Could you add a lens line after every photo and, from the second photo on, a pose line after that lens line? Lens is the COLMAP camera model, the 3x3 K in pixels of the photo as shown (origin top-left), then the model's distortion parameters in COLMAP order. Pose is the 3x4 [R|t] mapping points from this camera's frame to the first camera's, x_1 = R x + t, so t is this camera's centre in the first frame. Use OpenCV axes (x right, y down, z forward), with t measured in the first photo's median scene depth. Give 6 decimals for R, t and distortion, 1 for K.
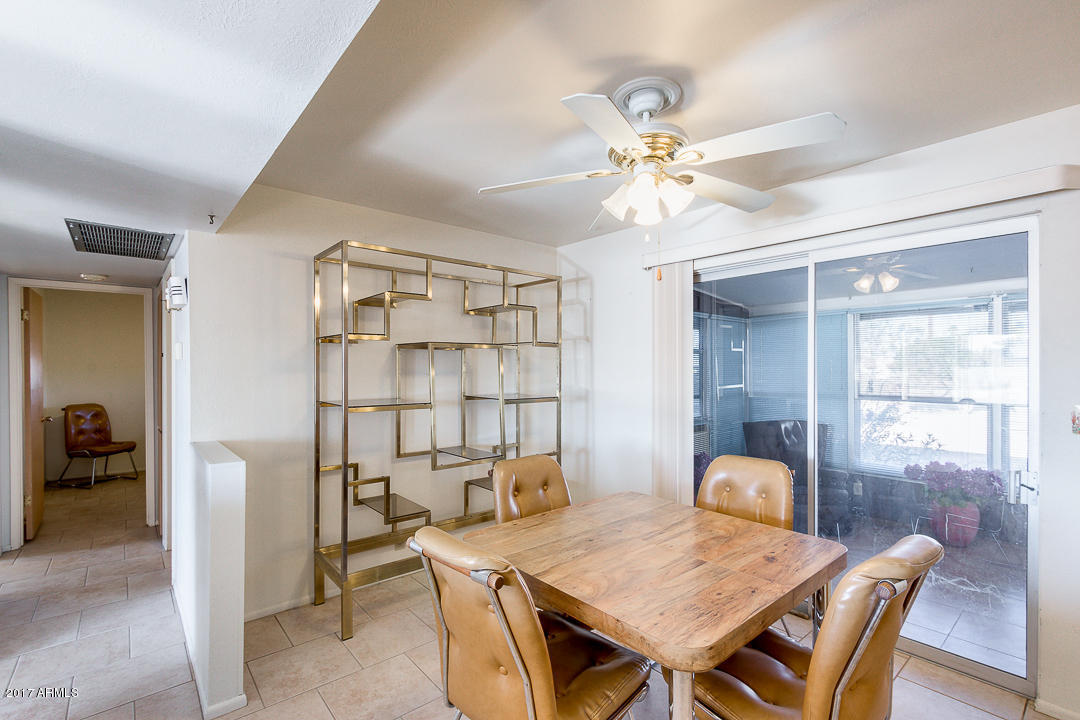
lens RADIAL K [[487.7, 0, 542.8], [0, 487.7, 368.9], [0, 0, 1]] dist [0.002094, -0.000395]
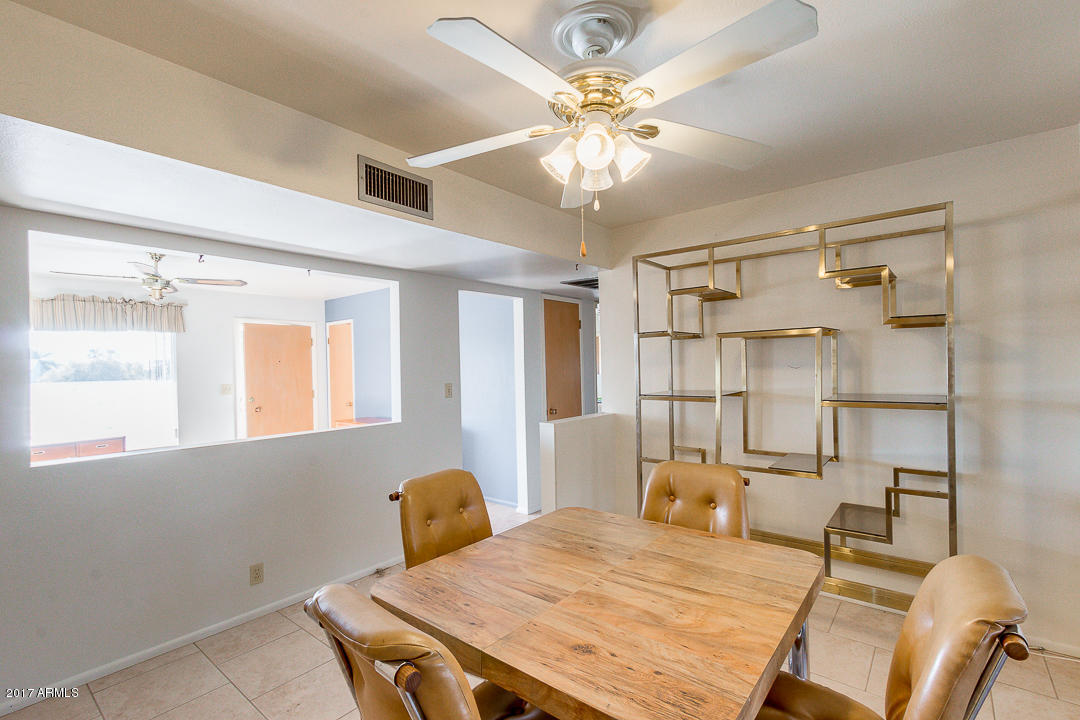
lens RADIAL K [[487.7, 0, 542.8], [0, 487.7, 368.9], [0, 0, 1]] dist [0.002094, -0.000395]
pose [[0.179597, 0.005695, -0.983724, 0.954484], [0.018719, 0.999782, 0.009205, -0.000860], [0.983562, -0.020067, 0.179451, 0.715311]]
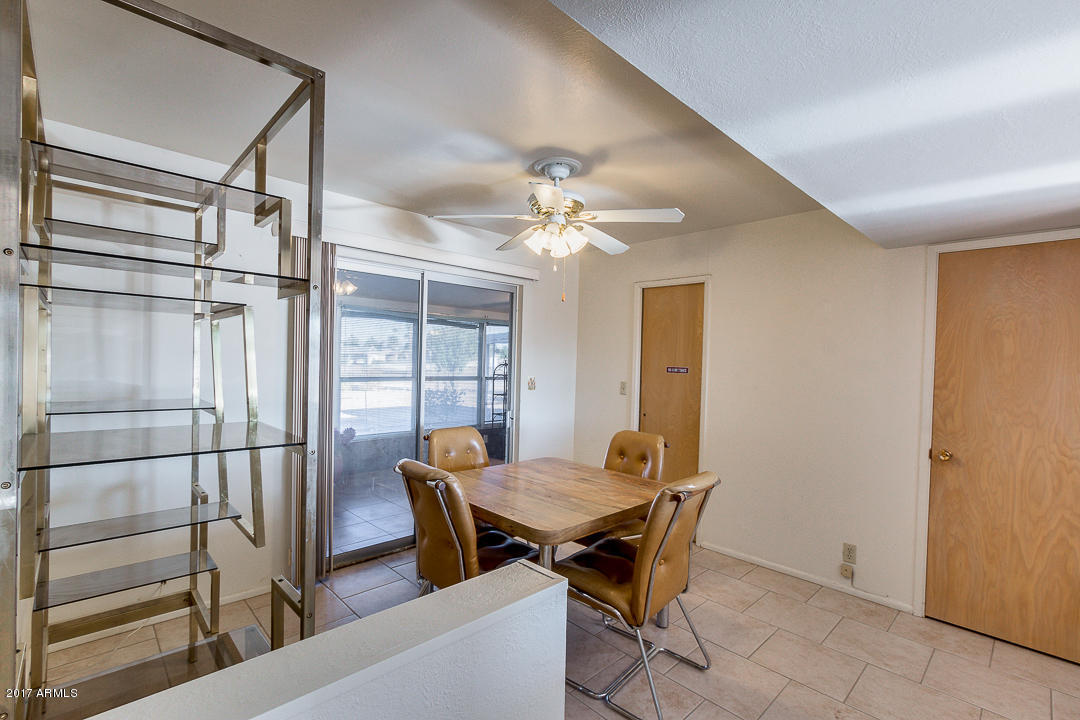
lens RADIAL K [[487.7, 0, 542.8], [0, 487.7, 368.9], [0, 0, 1]] dist [0.002094, -0.000395]
pose [[-0.061532, -0.018640, 0.997931, -1.119103], [-0.023531, 0.999575, 0.017220, -0.003619], [-0.997828, -0.022423, -0.061944, 1.055151]]
